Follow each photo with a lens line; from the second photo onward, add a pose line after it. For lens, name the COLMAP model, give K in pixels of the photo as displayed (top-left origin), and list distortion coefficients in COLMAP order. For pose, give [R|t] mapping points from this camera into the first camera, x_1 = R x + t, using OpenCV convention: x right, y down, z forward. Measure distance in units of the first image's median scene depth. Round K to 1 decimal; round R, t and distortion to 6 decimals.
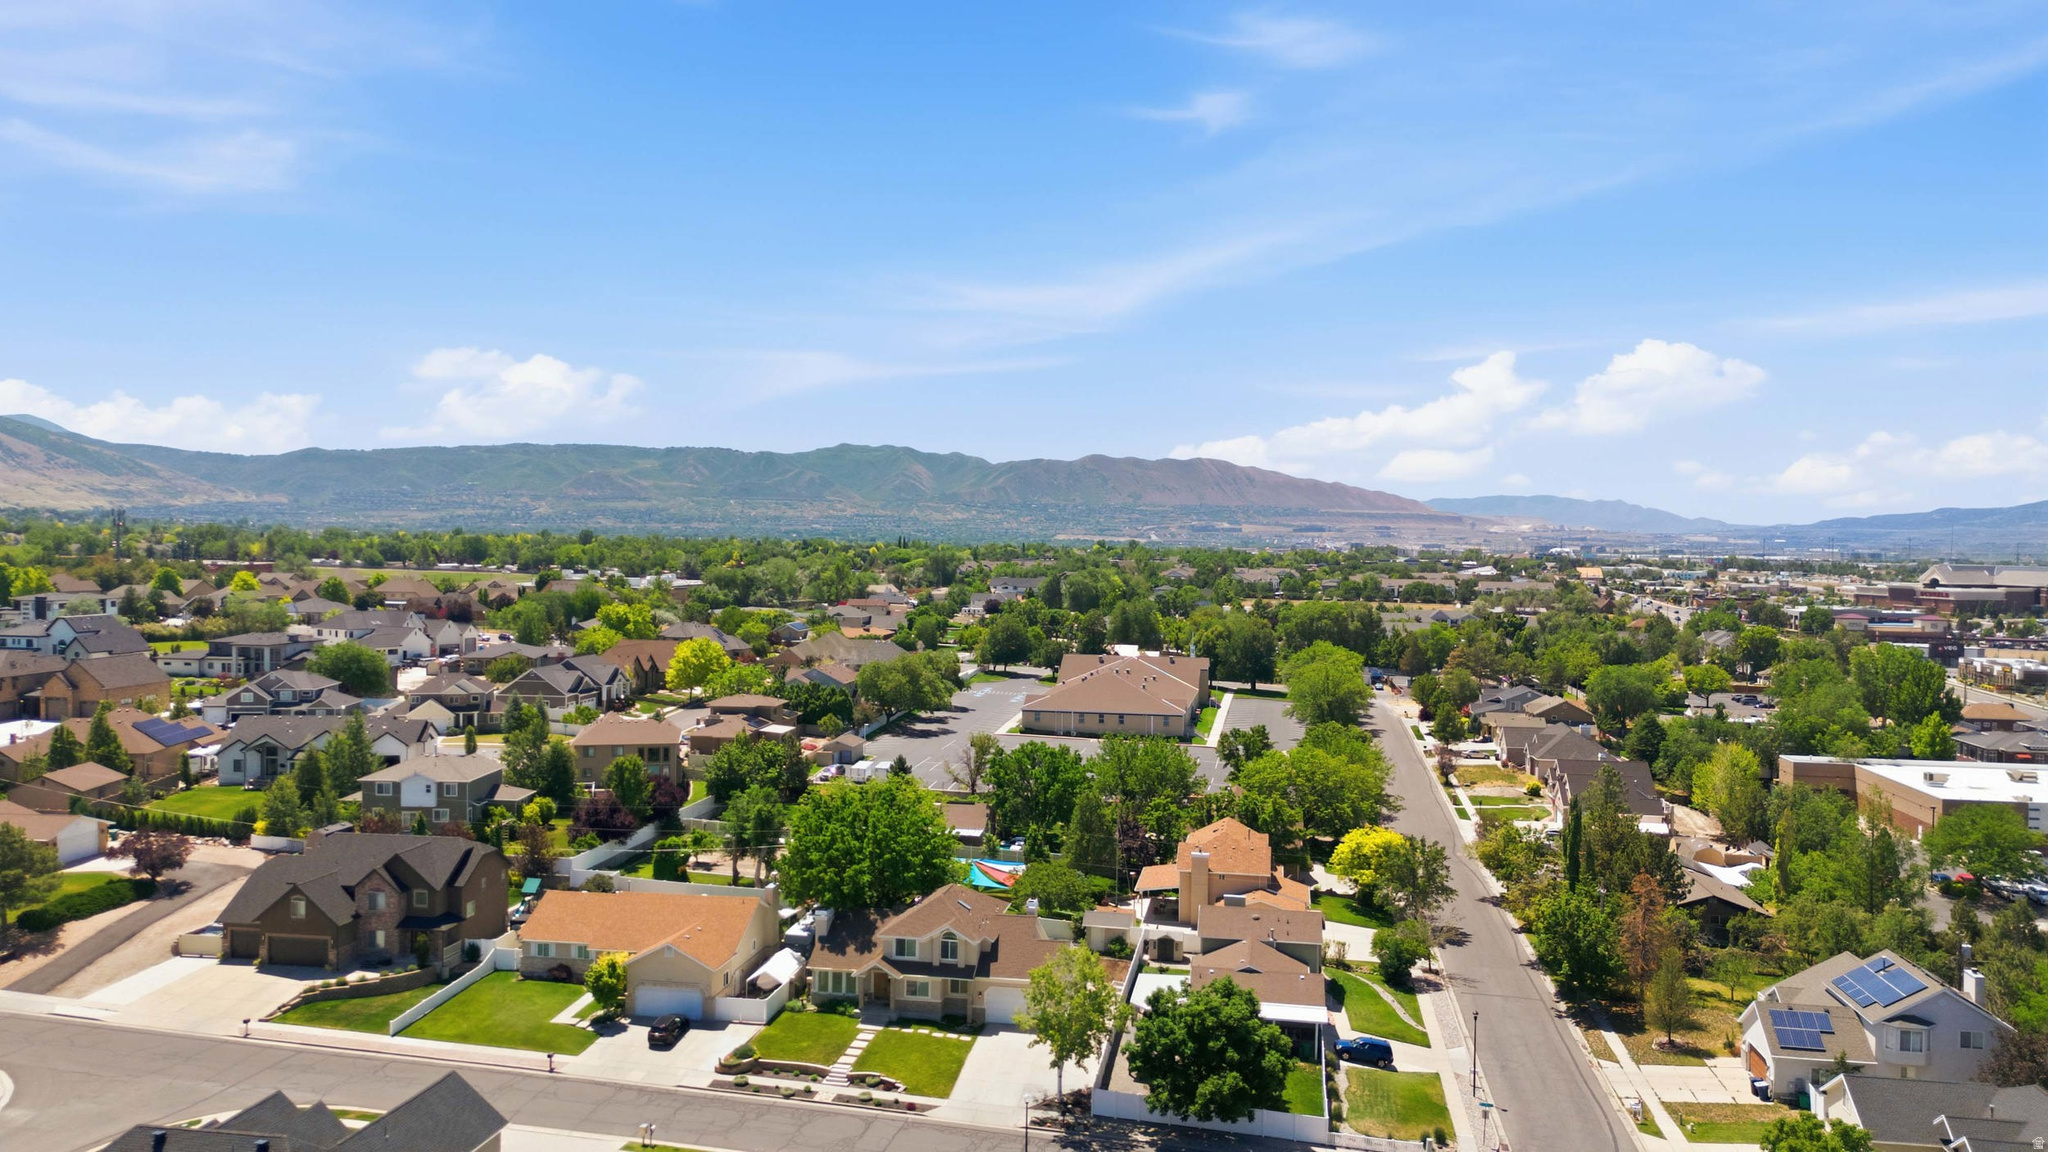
lens RADIAL K [[1504.5, 0, 1020.2], [0, 1504.5, 582.9], [0, 0, 1]] dist [0.083627, -0.078166]
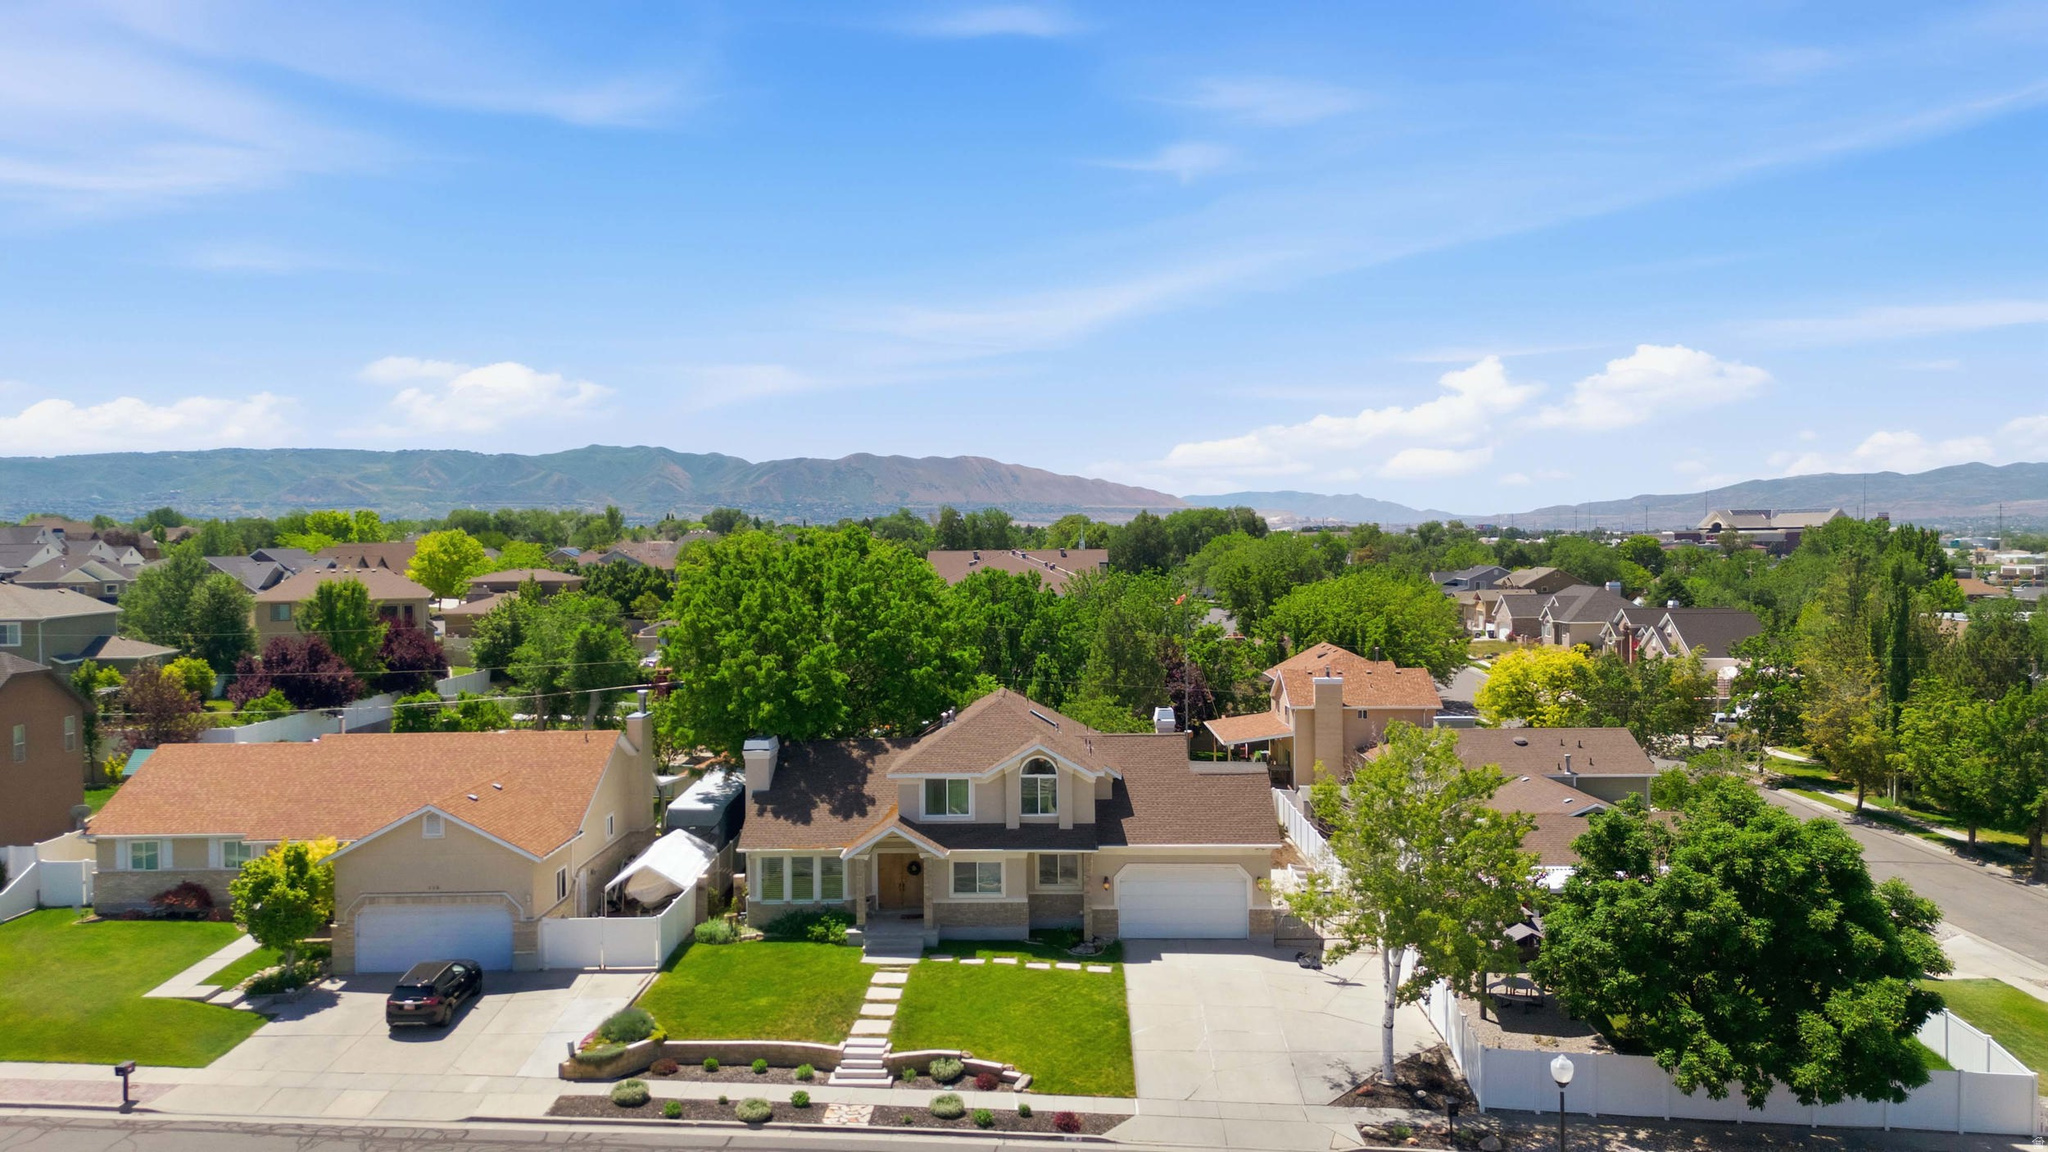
lens RADIAL K [[1504.5, 0, 1024.2], [0, 1504.5, 569.4], [0, 0, 1]] dist [0.083627, -0.078166]
pose [[0.987142, -0.023825, 0.158059, -0.120178], [0.025492, 0.999639, -0.008530, 0.165121], [-0.157799, 0.012450, 0.987393, 0.493854]]
